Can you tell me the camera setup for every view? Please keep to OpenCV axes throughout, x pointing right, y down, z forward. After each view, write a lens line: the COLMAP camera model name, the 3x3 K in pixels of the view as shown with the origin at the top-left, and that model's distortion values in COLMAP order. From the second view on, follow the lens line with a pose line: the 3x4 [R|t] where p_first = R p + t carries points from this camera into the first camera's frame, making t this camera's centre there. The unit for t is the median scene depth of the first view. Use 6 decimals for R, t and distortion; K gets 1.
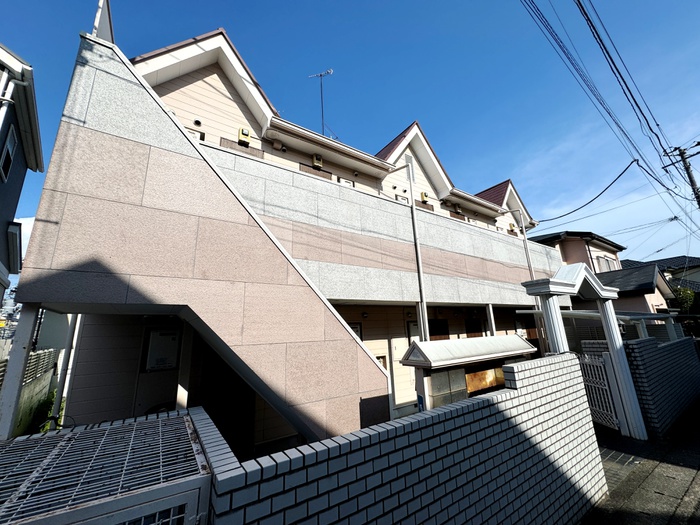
lens RADIAL K [[281.1, 0, 352.0], [0, 281.1, 260.7], [0, 0, 1]] dist [-0.002729, -0.000387]
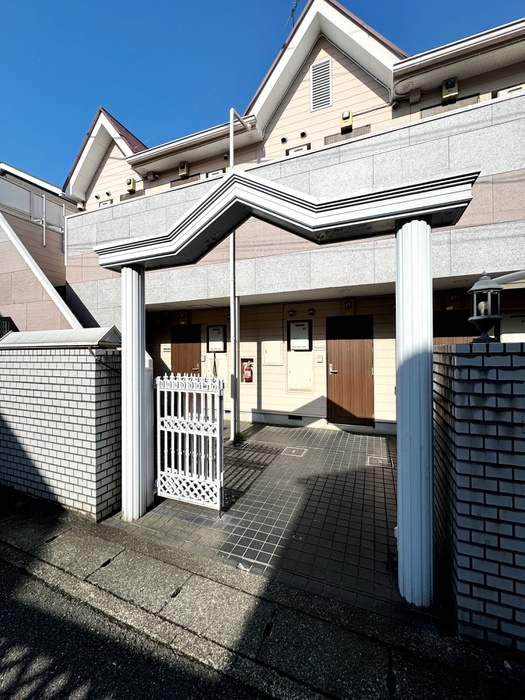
lens RADIAL K [[281.1, 0, 264.1], [0, 281.1, 348.1], [0, 0, 1]] dist [-0.002729, -0.000387]
pose [[0.560785, 0.037258, -0.827123, 0.883913], [0.197956, 0.963981, 0.177636, 0.139884], [0.803949, -0.263350, 0.533210, 0.517319]]
